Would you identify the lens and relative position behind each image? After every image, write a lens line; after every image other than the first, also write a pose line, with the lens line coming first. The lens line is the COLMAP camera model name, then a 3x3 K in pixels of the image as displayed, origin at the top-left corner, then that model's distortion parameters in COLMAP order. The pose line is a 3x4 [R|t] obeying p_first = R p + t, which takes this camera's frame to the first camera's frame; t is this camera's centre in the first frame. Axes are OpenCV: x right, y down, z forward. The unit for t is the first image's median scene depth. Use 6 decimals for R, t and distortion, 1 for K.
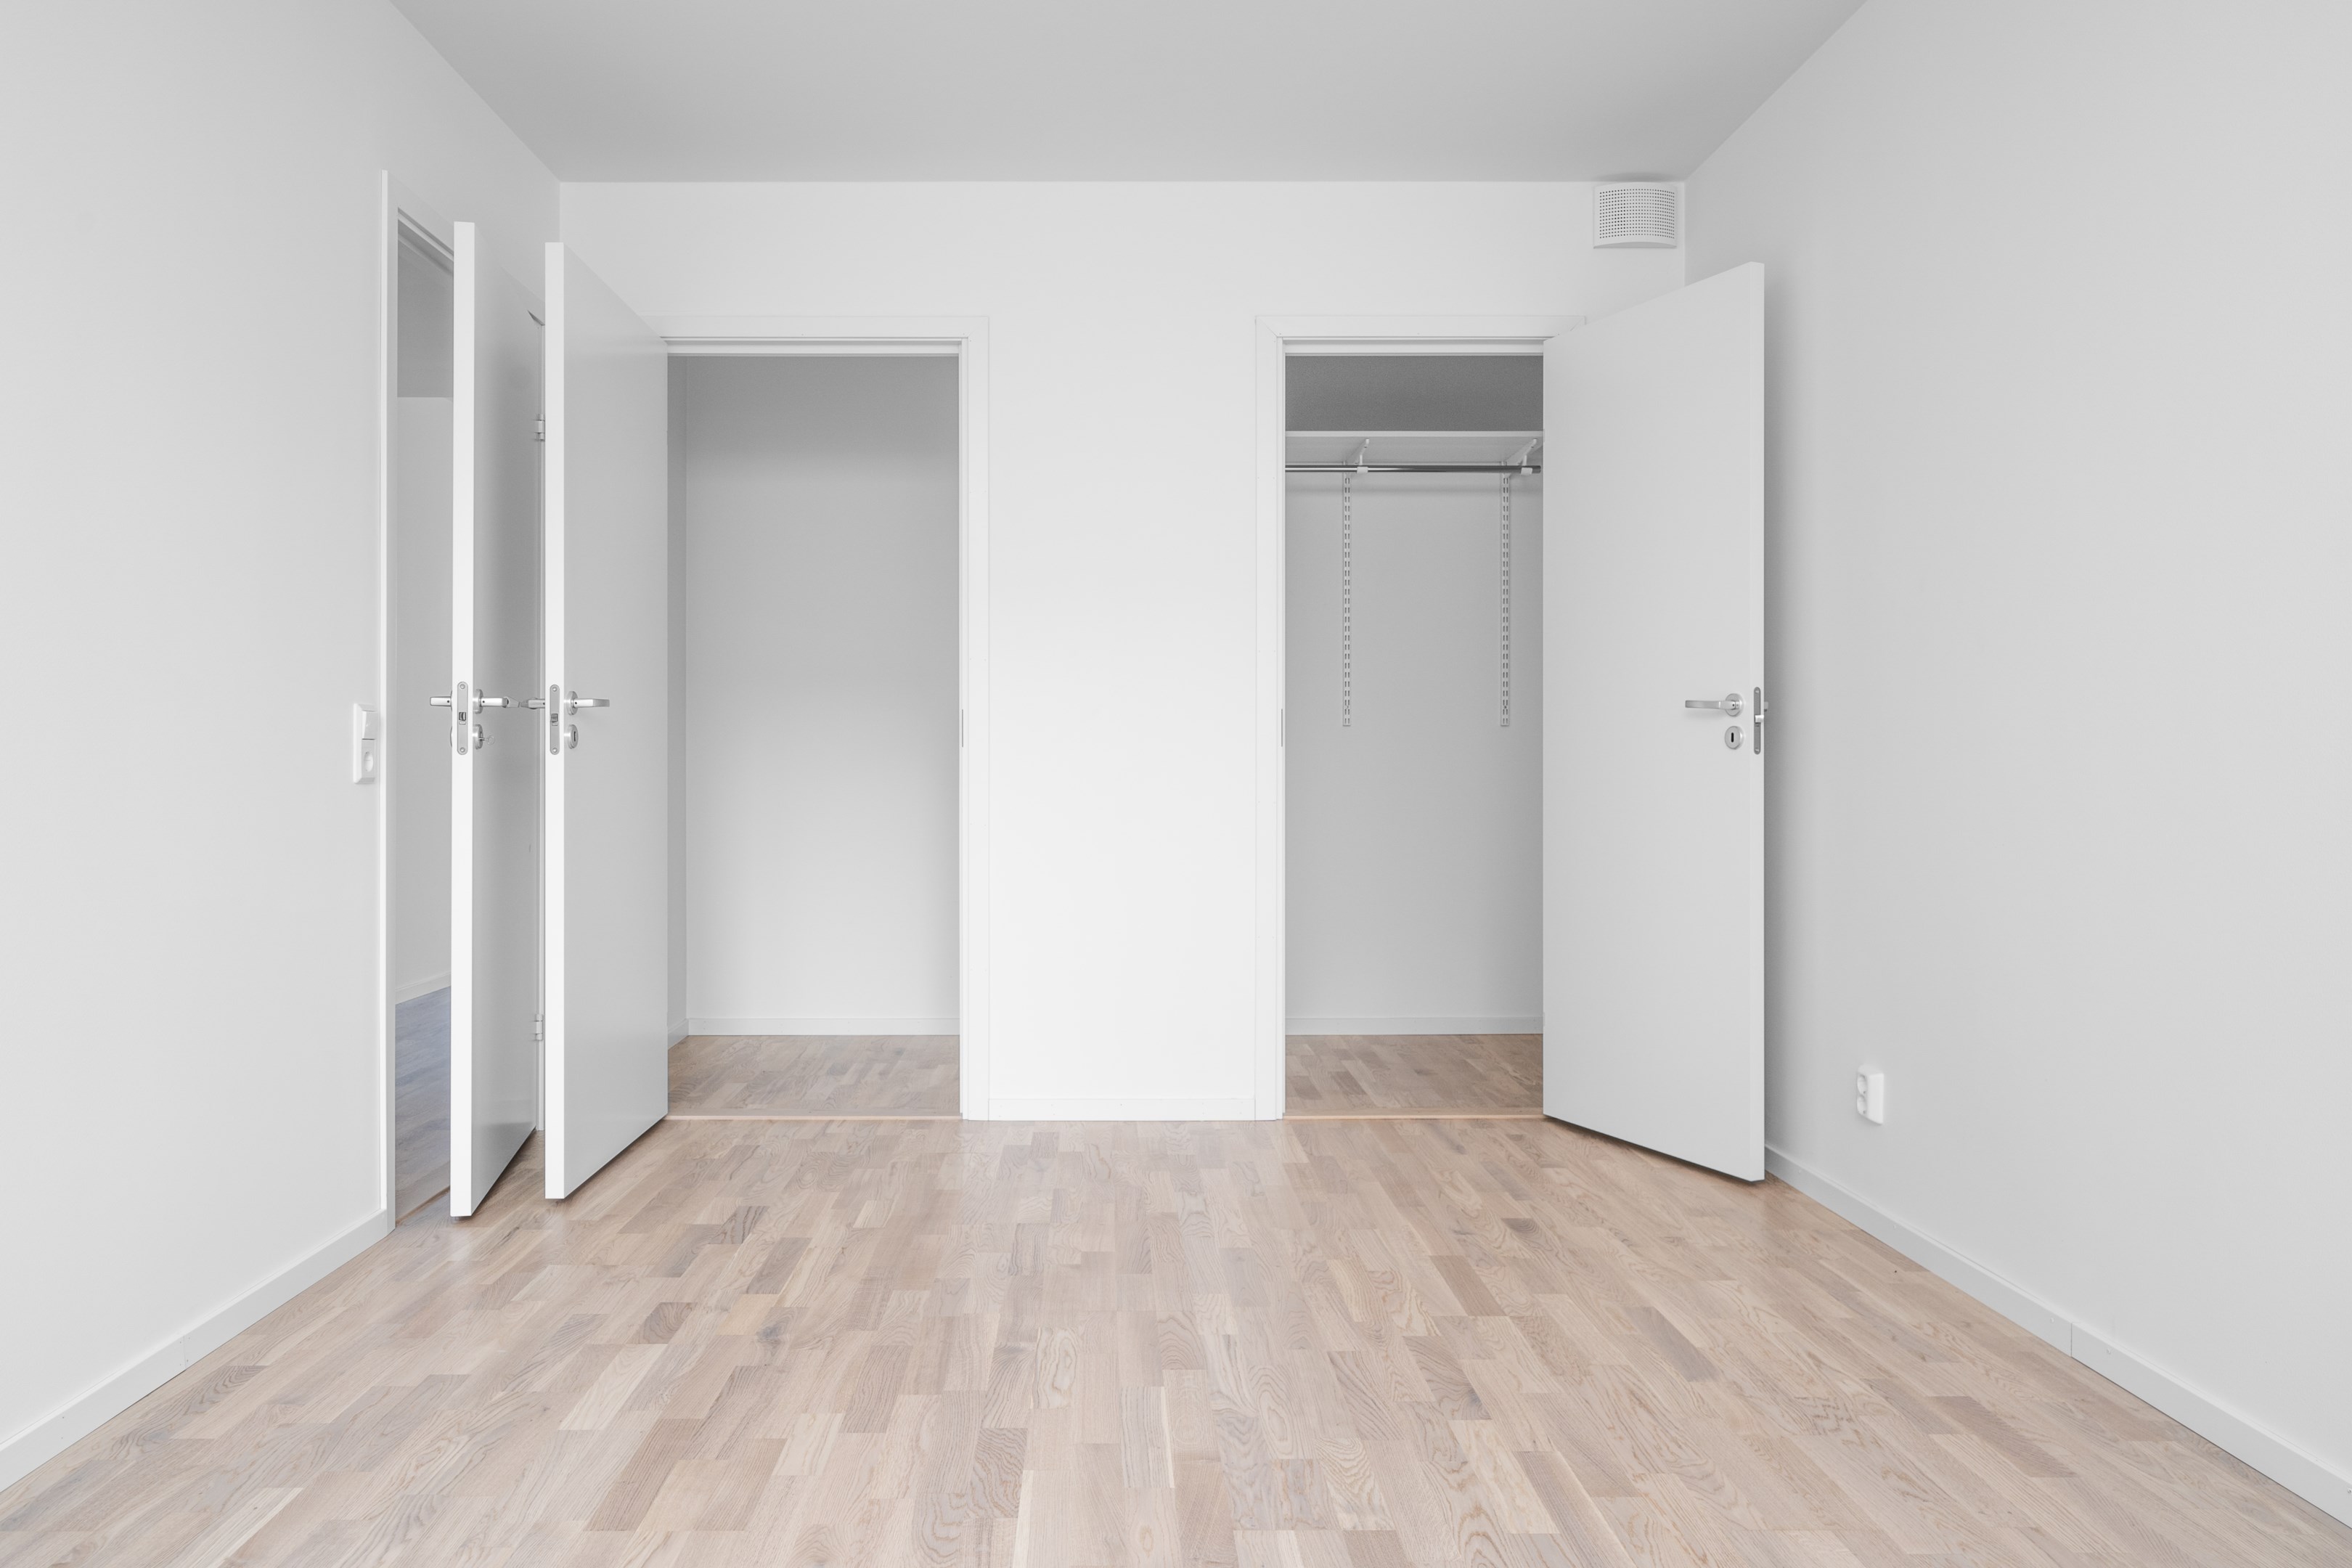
lens RADIAL K [[1630.4, 0, 1174.4], [0, 1630.4, 776.3], [0, 0, 1]] dist [-0.002080, 0.000743]
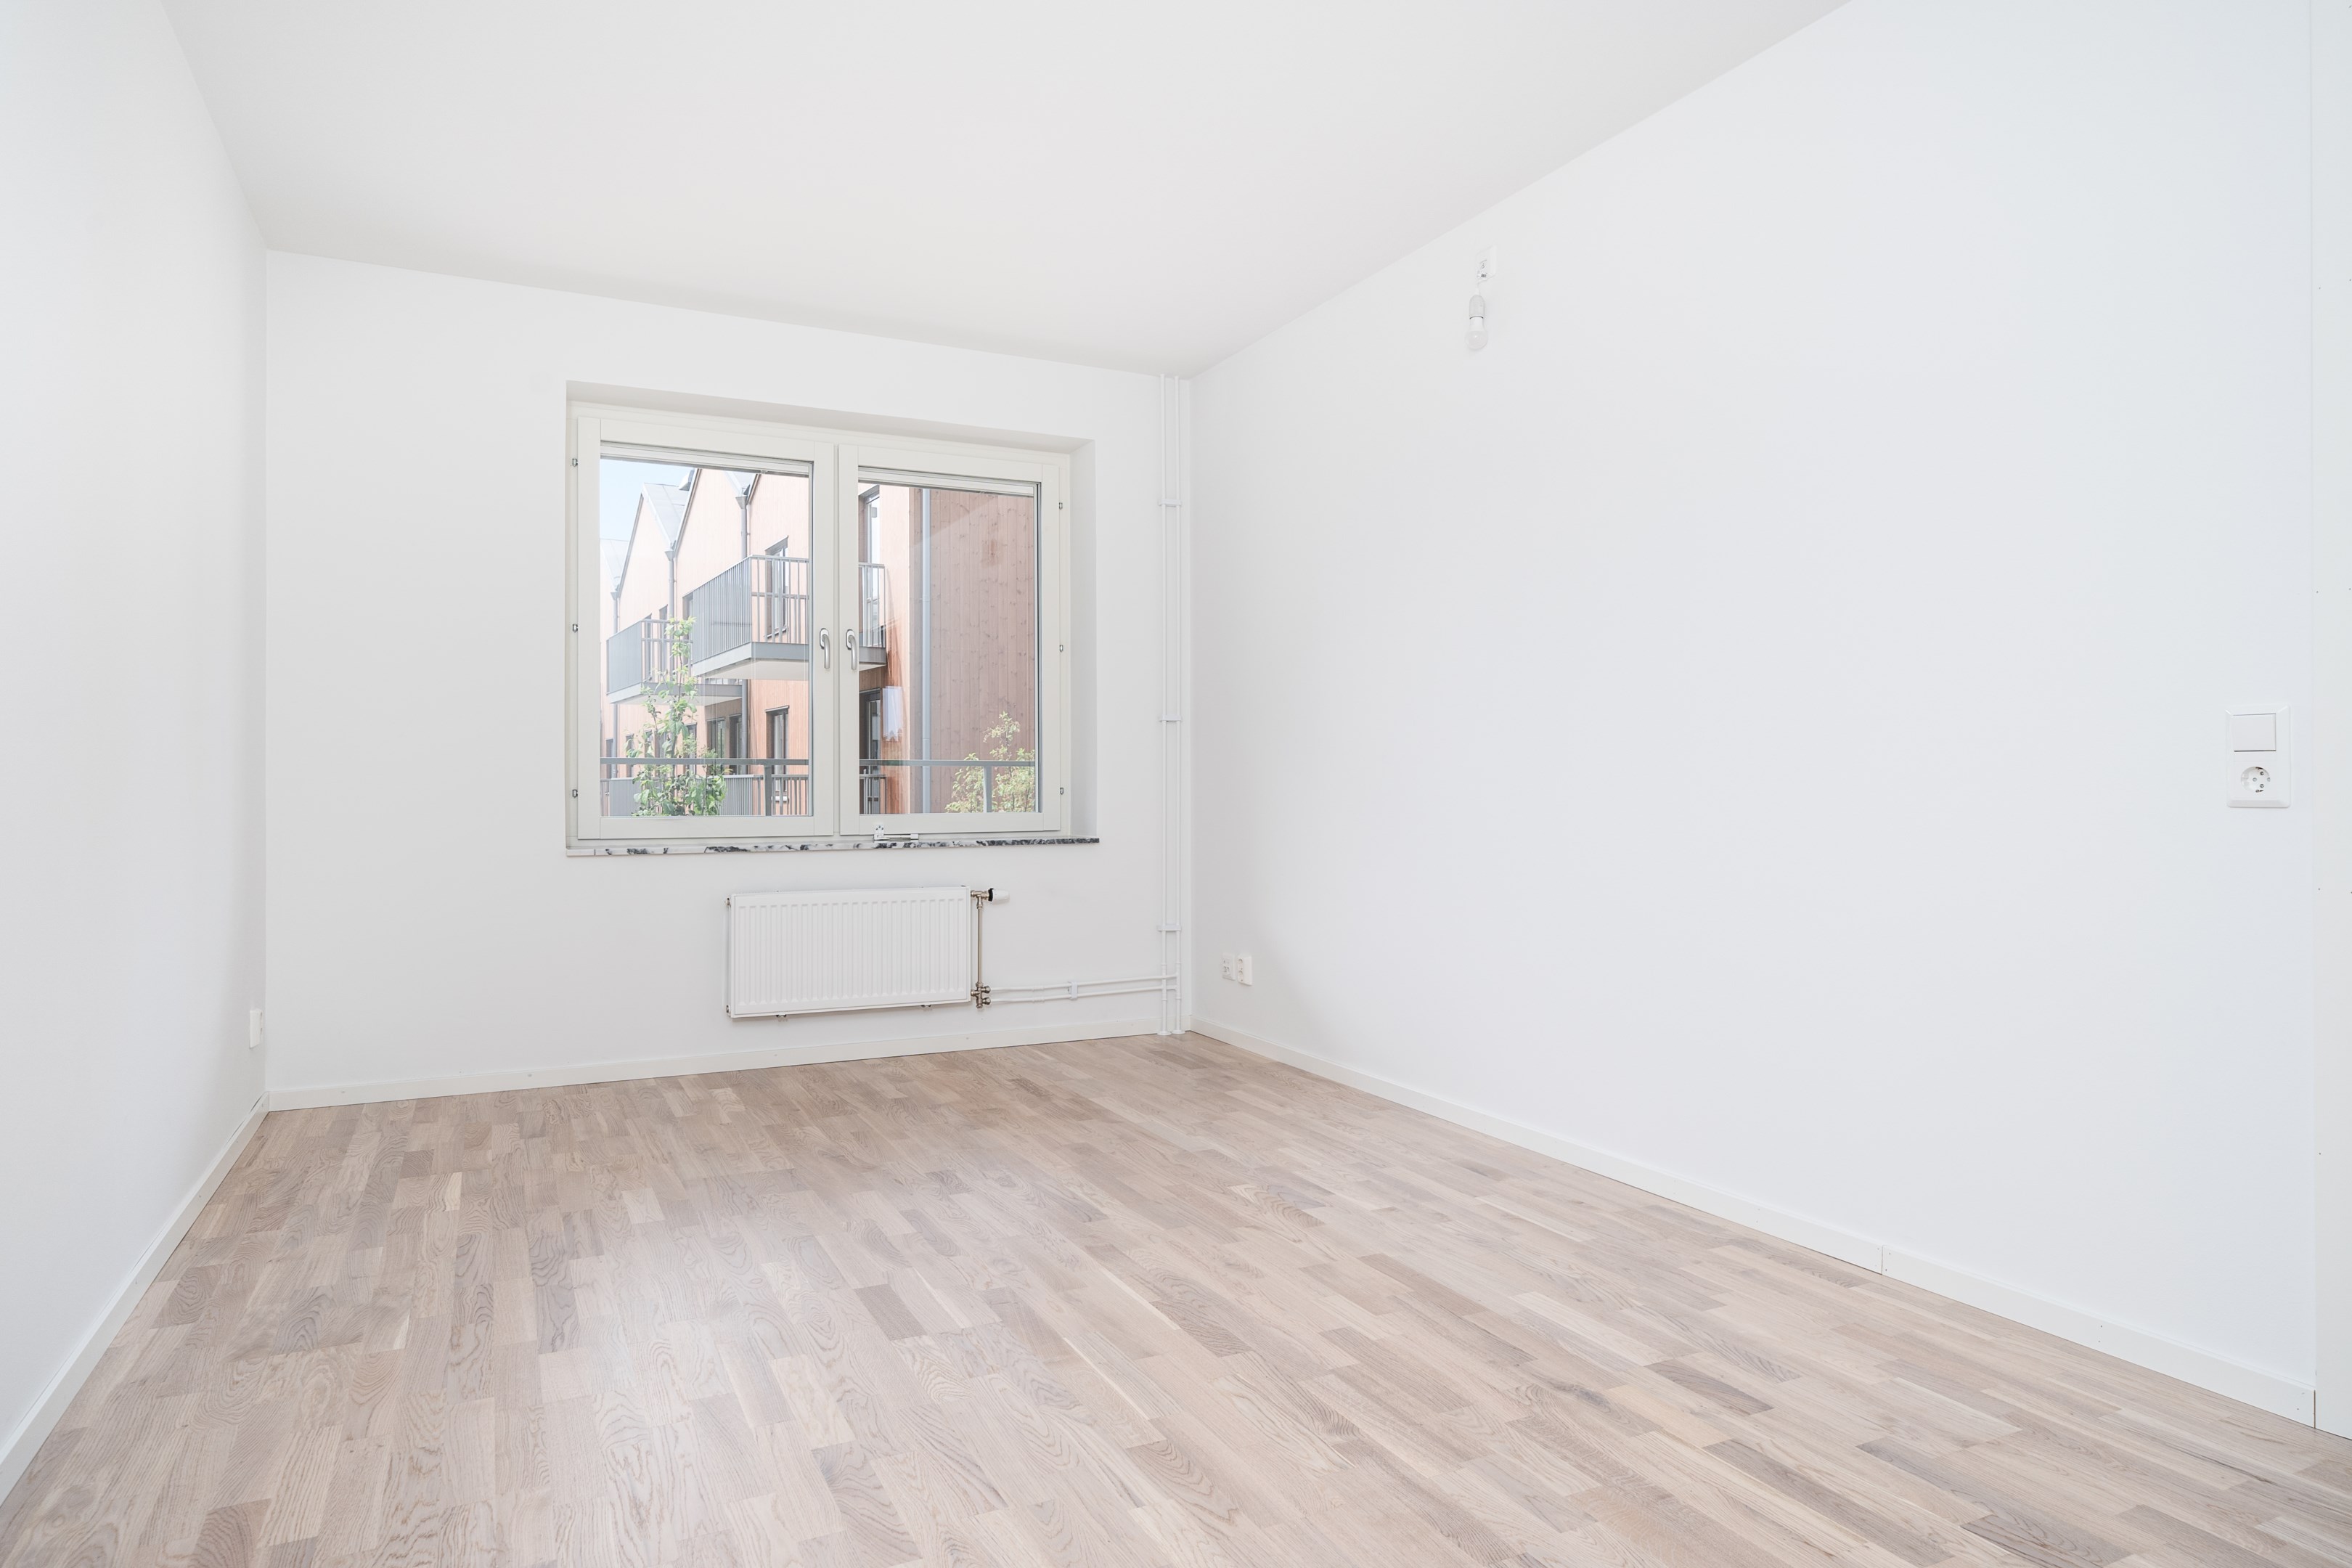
lens RADIAL K [[1374.0, 0, 1170.3], [0, 1374.0, 777.1], [0, 0, 1]] dist [-0.001668, -0.000719]
pose [[-0.917160, -0.000385, -0.398519, 0.317067], [-0.002545, 0.999985, 0.004891, -0.019371], [0.398511, 0.005500, -0.917147, 1.792136]]
